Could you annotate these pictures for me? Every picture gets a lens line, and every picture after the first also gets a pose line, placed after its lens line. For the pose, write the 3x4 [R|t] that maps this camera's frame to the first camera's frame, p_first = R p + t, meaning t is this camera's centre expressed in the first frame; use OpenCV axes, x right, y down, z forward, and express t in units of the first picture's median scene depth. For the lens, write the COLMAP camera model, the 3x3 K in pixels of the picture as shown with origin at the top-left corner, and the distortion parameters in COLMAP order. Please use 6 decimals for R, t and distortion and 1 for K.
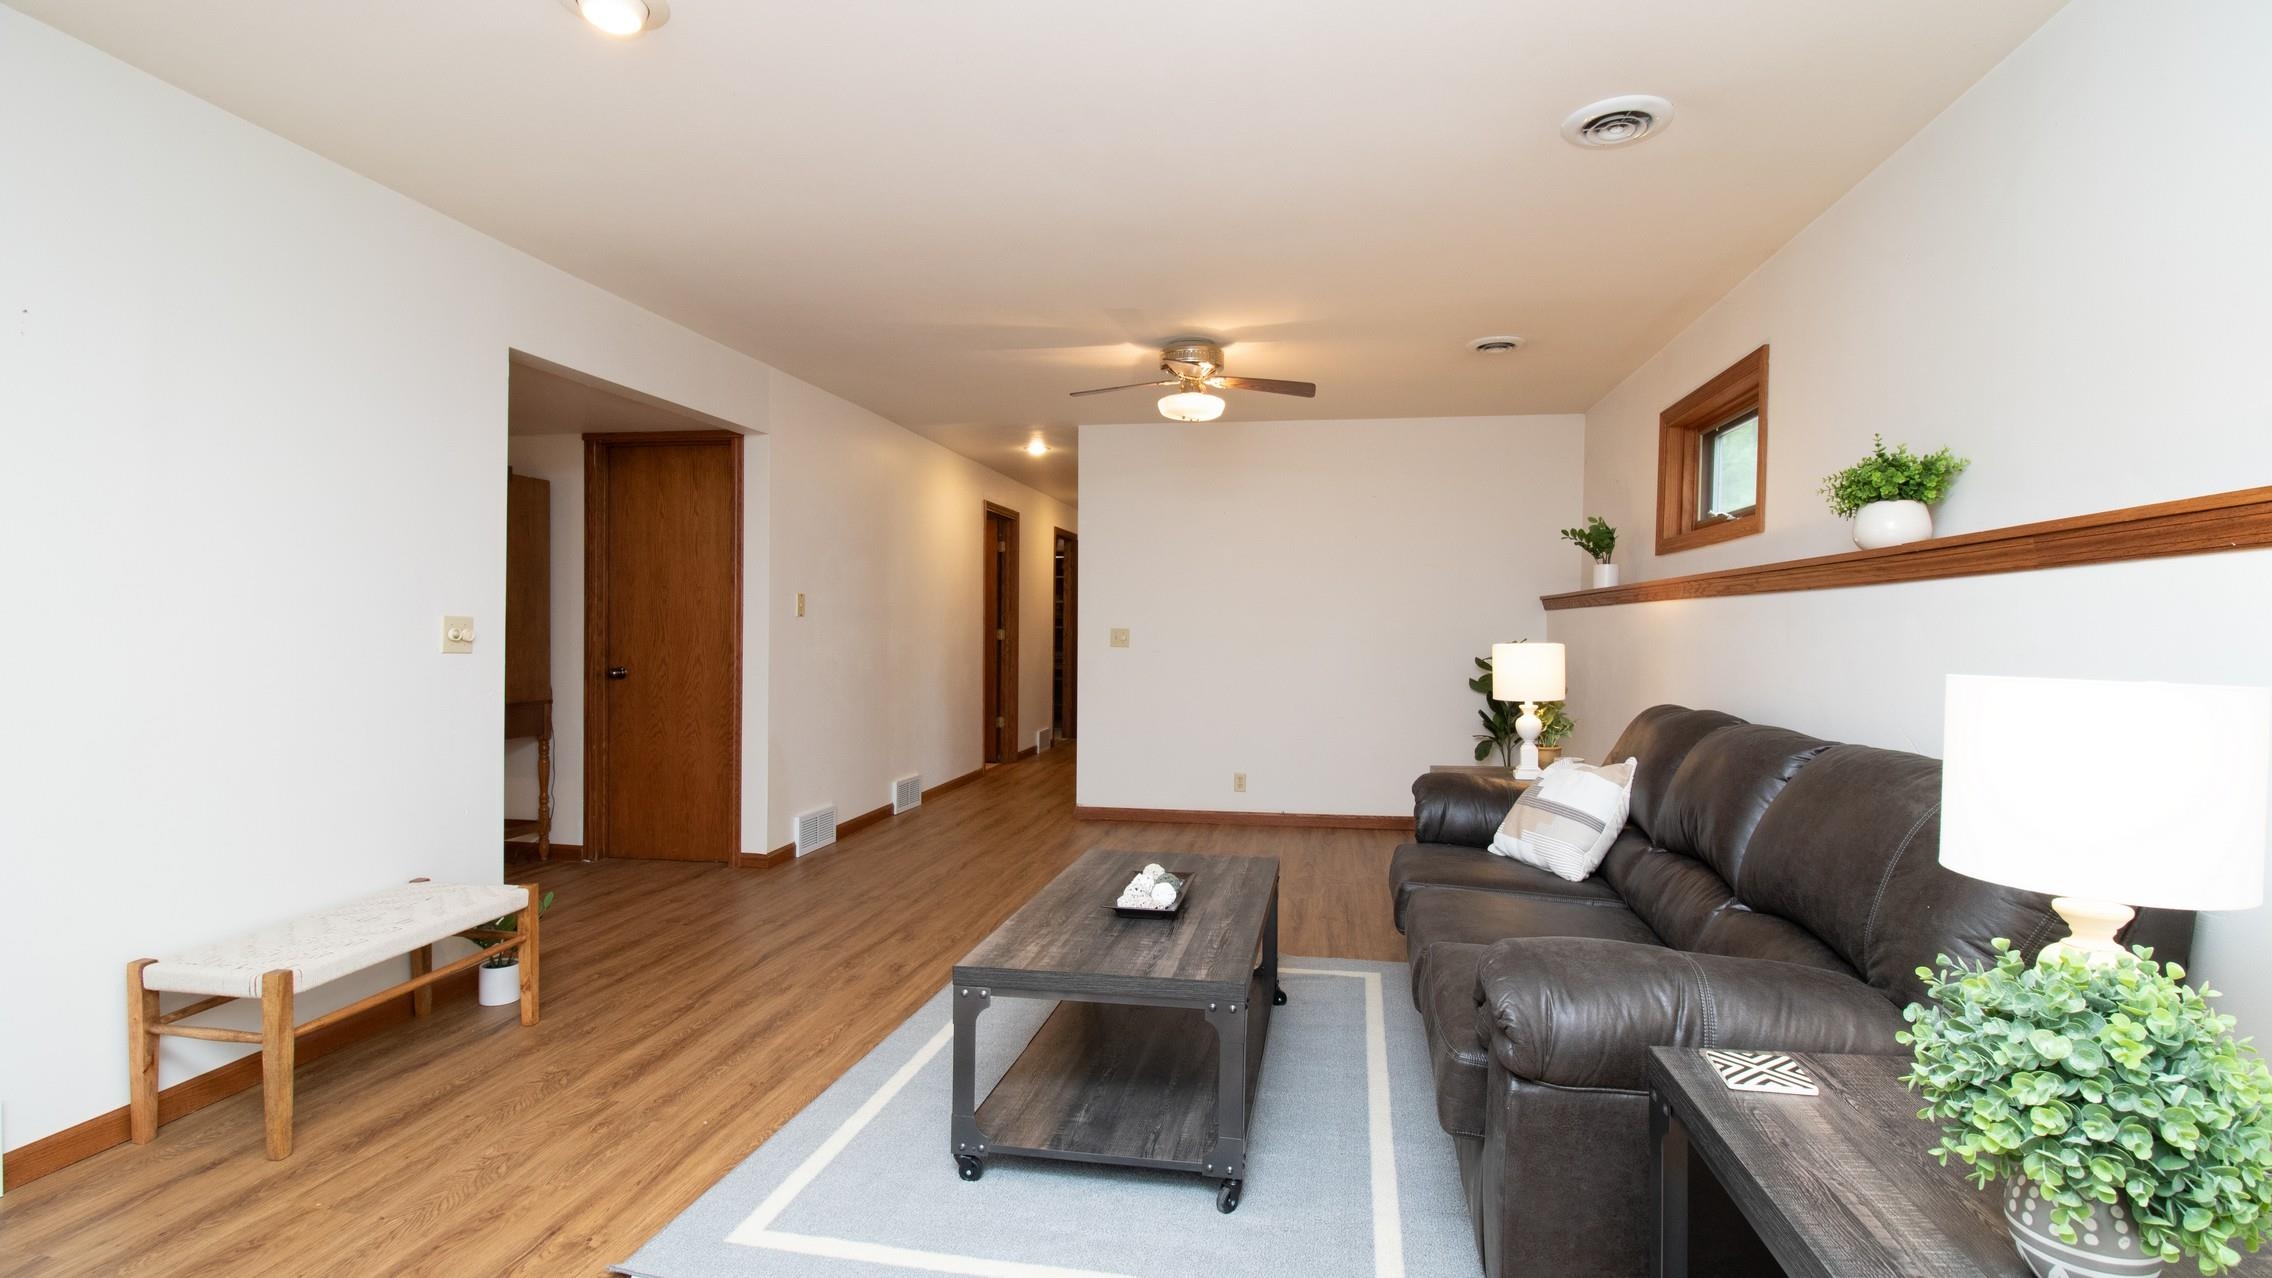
lens RADIAL K [[1062.1, 0, 1154.2], [0, 1062.1, 636.8], [0, 0, 1]] dist [0.001386, -0.012212]
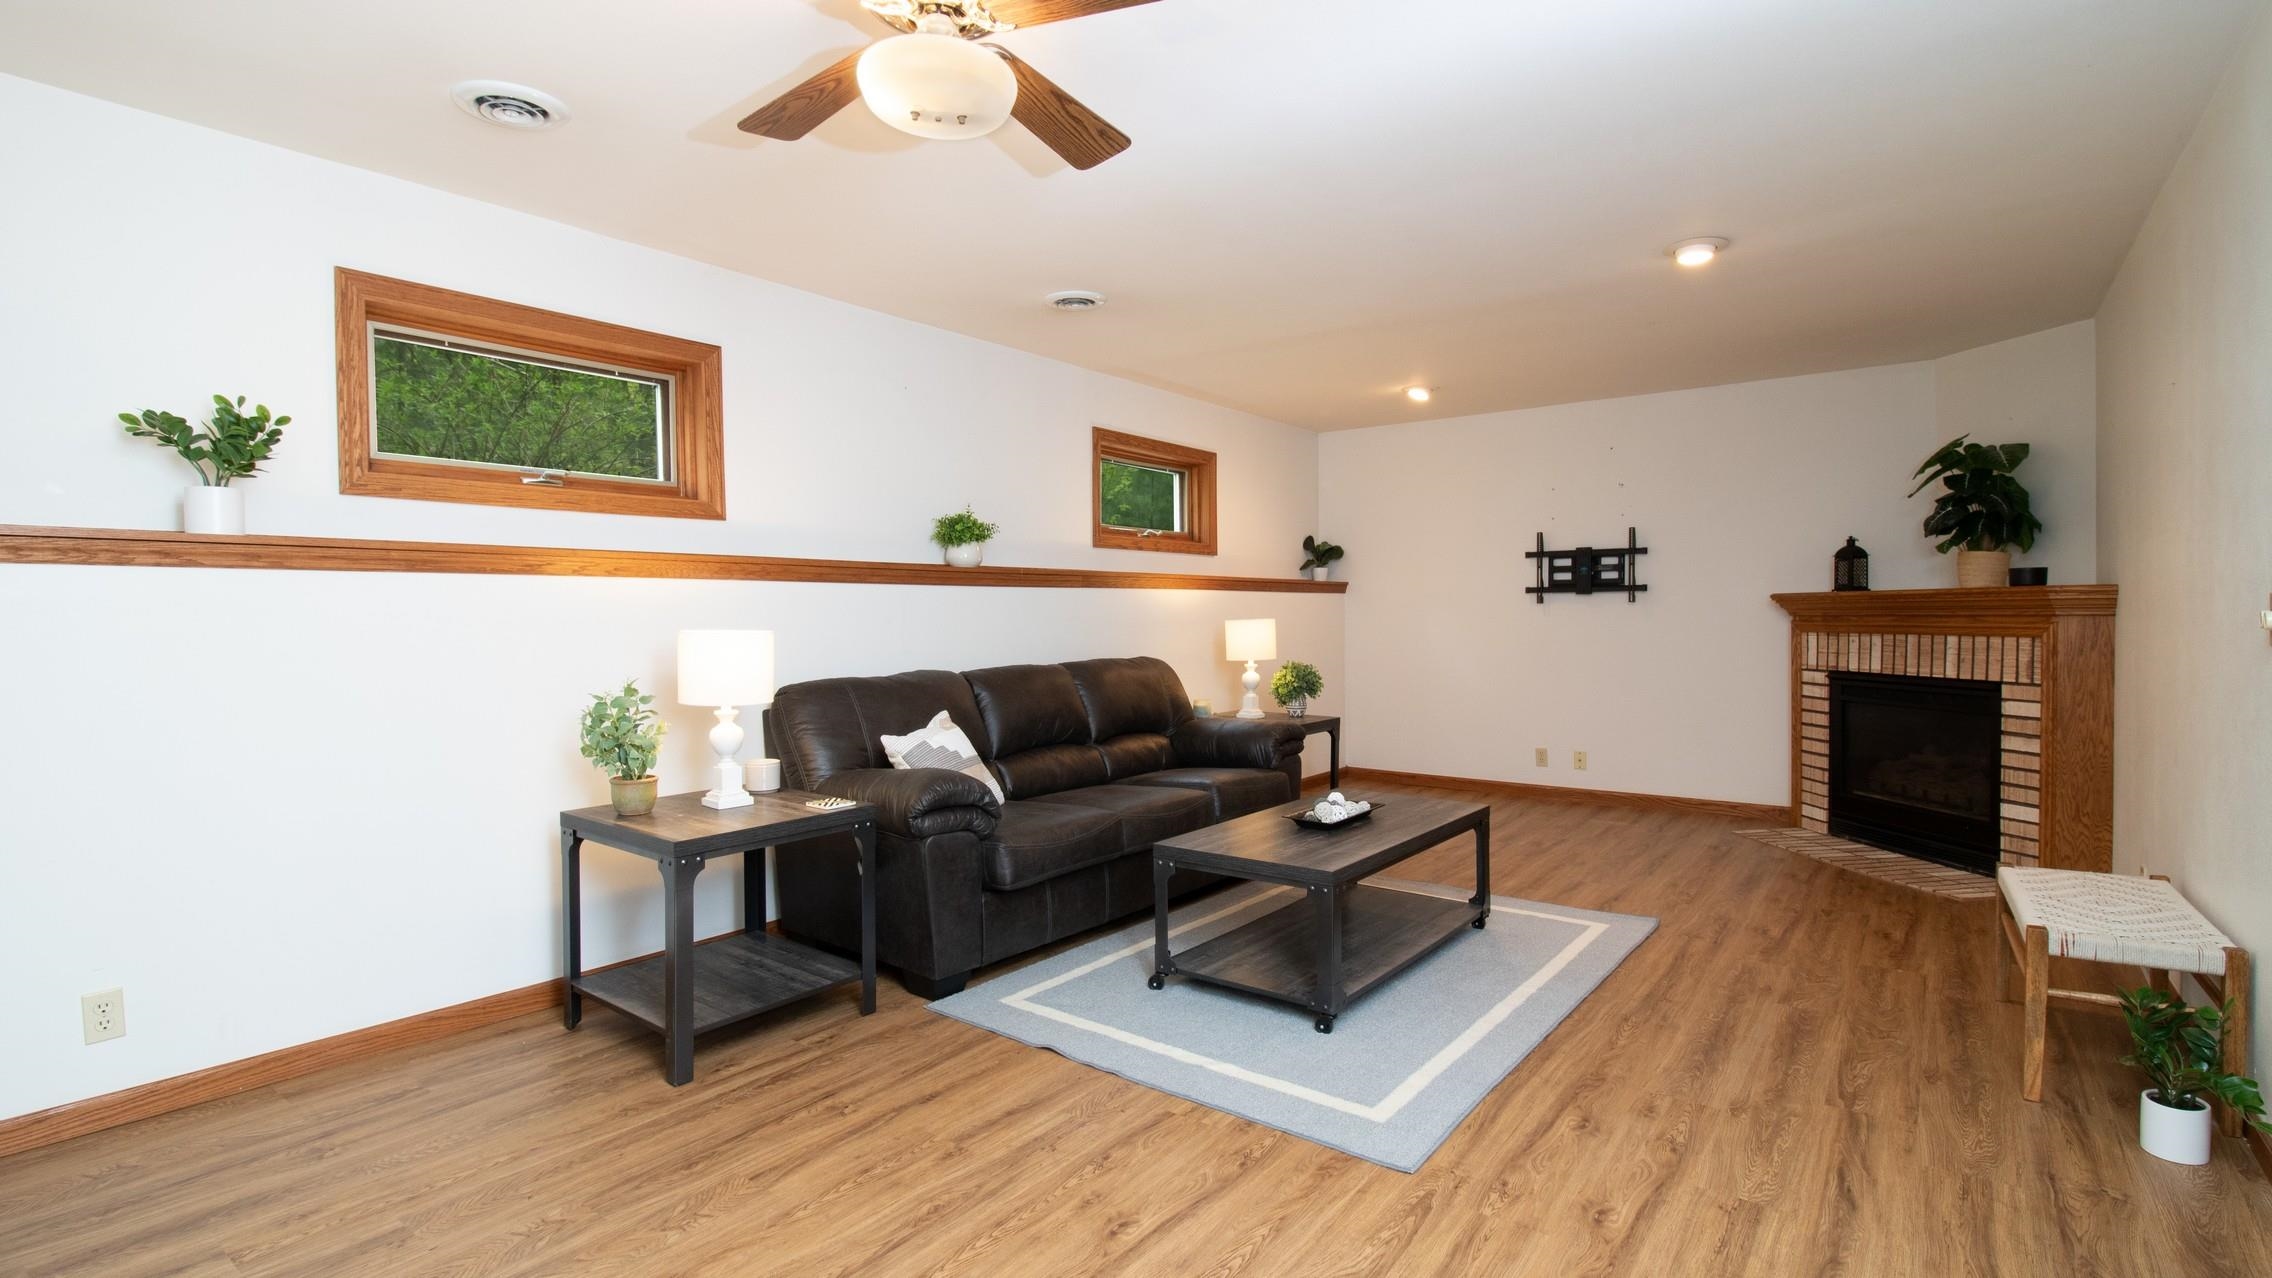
lens RADIAL K [[1062.1, 0, 1154.2], [0, 1062.1, 636.8], [0, 0, 1]] dist [0.001386, -0.012212]
pose [[-0.888251, -0.010652, 0.459235, -0.336528], [0.003537, 0.999543, 0.030025, -0.013067], [-0.459345, 0.028294, -0.887807, 1.889846]]
